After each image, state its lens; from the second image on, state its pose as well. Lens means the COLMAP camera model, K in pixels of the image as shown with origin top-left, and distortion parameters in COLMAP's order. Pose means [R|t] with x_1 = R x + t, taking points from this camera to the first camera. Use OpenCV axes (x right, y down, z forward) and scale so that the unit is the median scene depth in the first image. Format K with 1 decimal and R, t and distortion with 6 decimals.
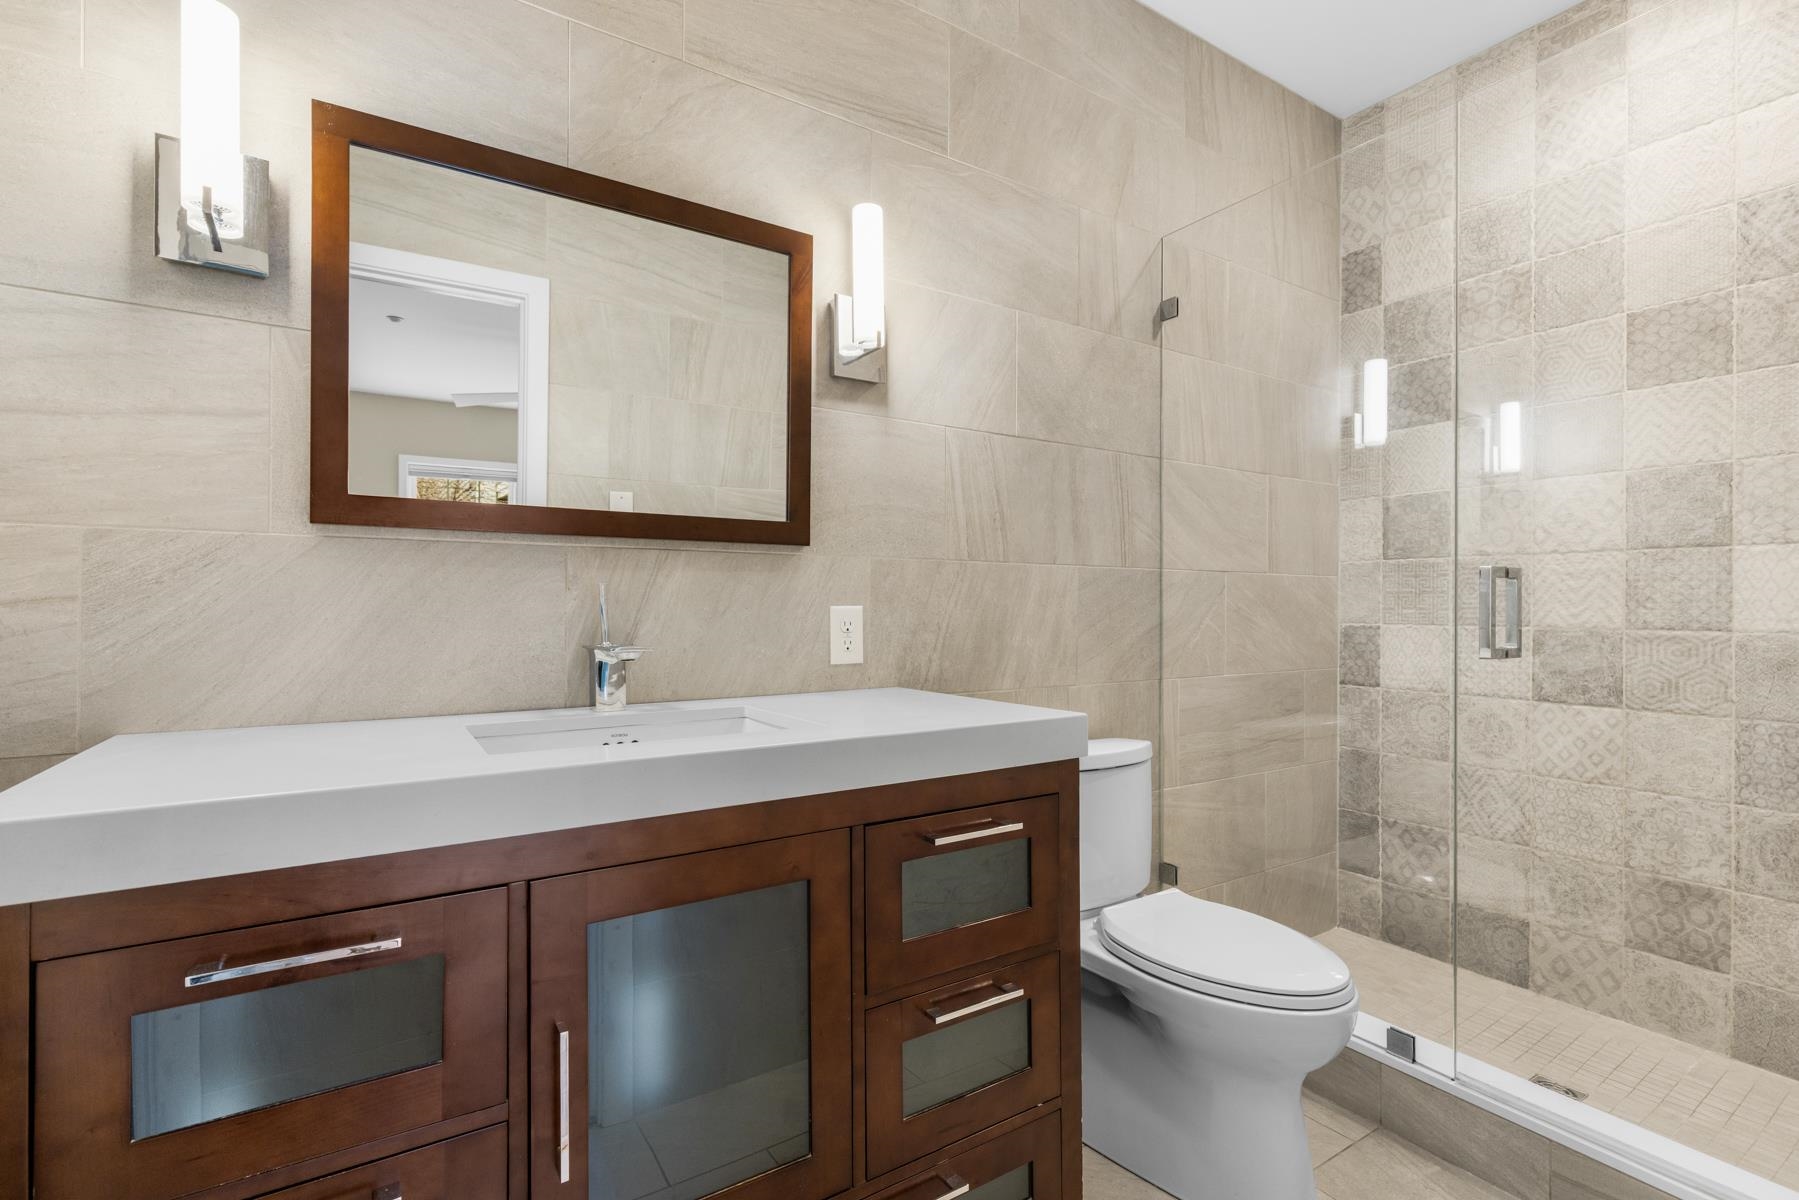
lens RADIAL K [[819.6, 0, 916.4], [0, 819.6, 602.2], [0, 0, 1]] dist [-0.000626, -0.000508]
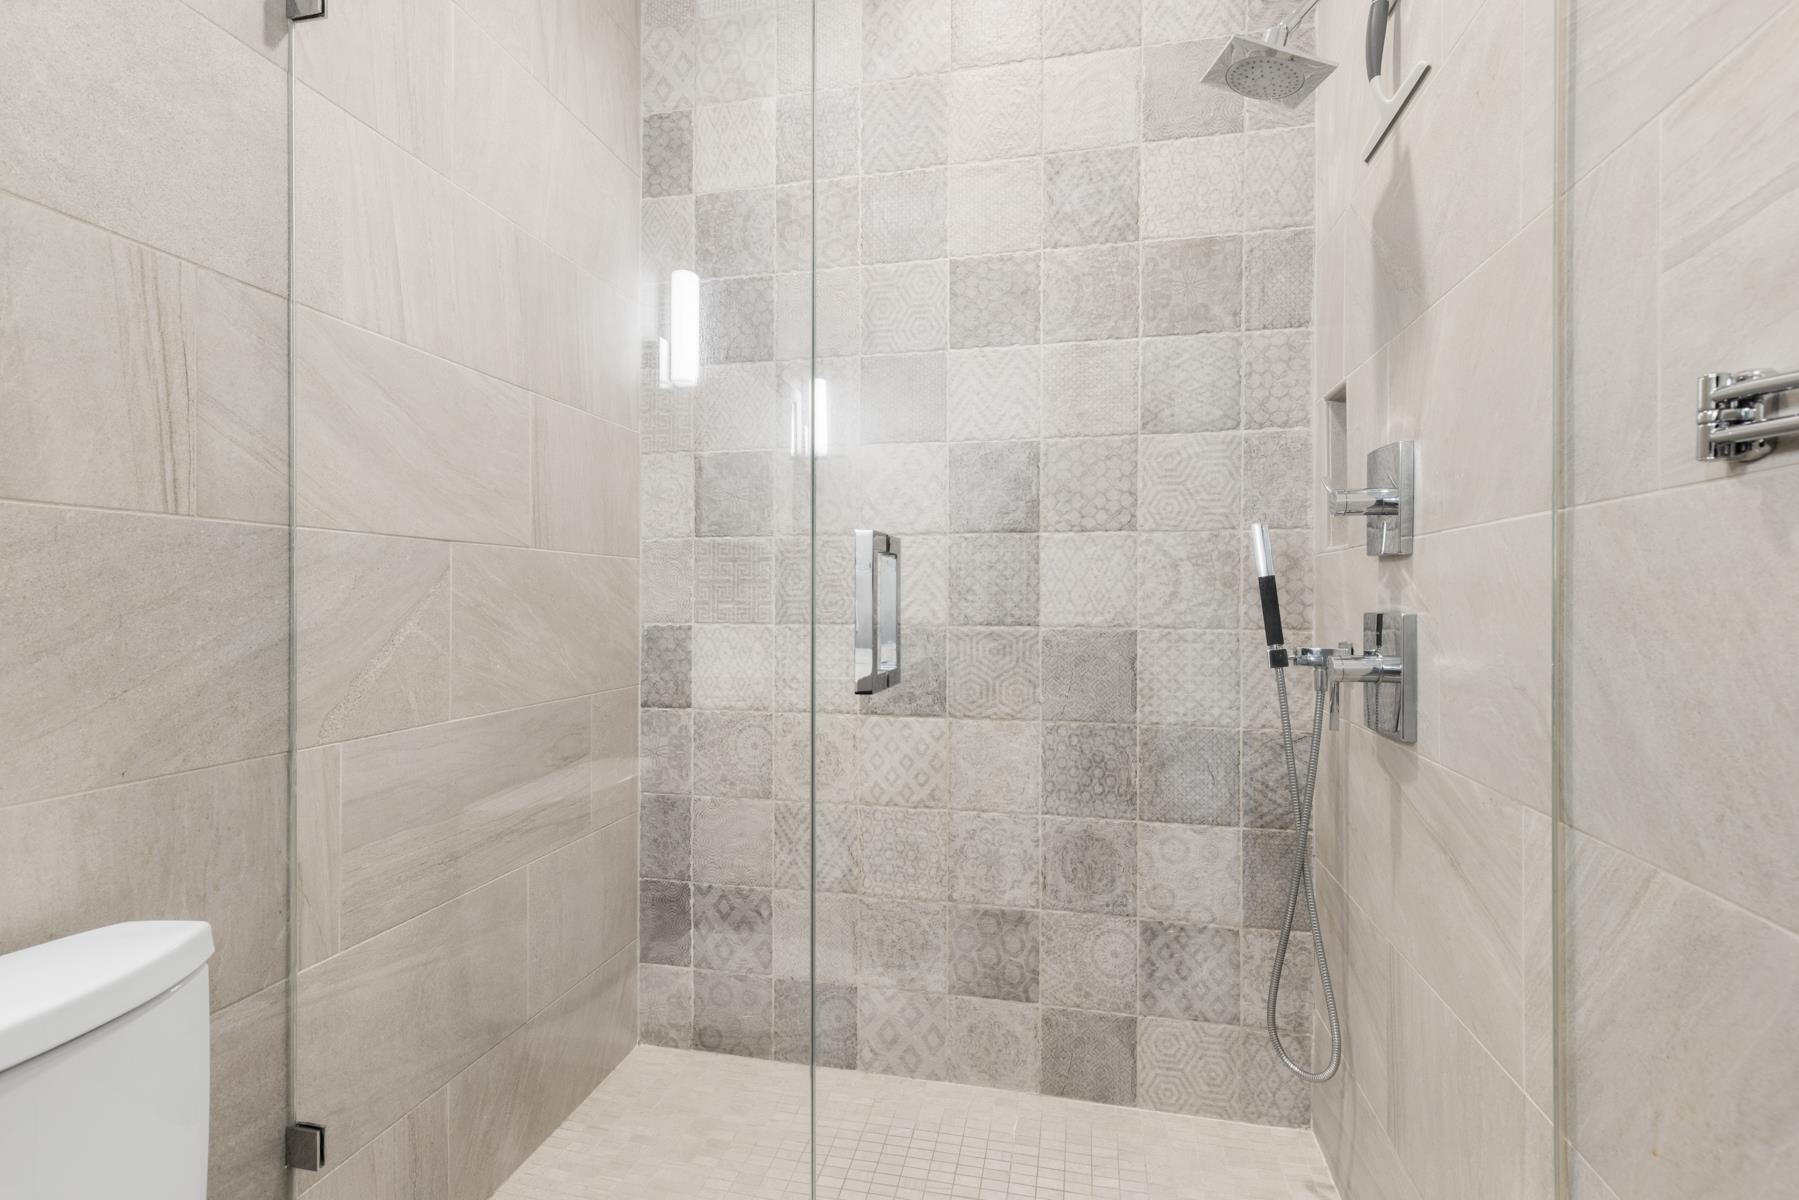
lens RADIAL K [[815.2, 0, 908.0], [0, 815.2, 597.8], [0, 0, 1]] dist [0.010075, -0.001076]
pose [[0.711601, -0.002732, 0.702579, 0.216559], [-0.000170, 0.999992, 0.004060, 0.000342], [-0.702584, -0.003009, 0.711595, 0.391255]]
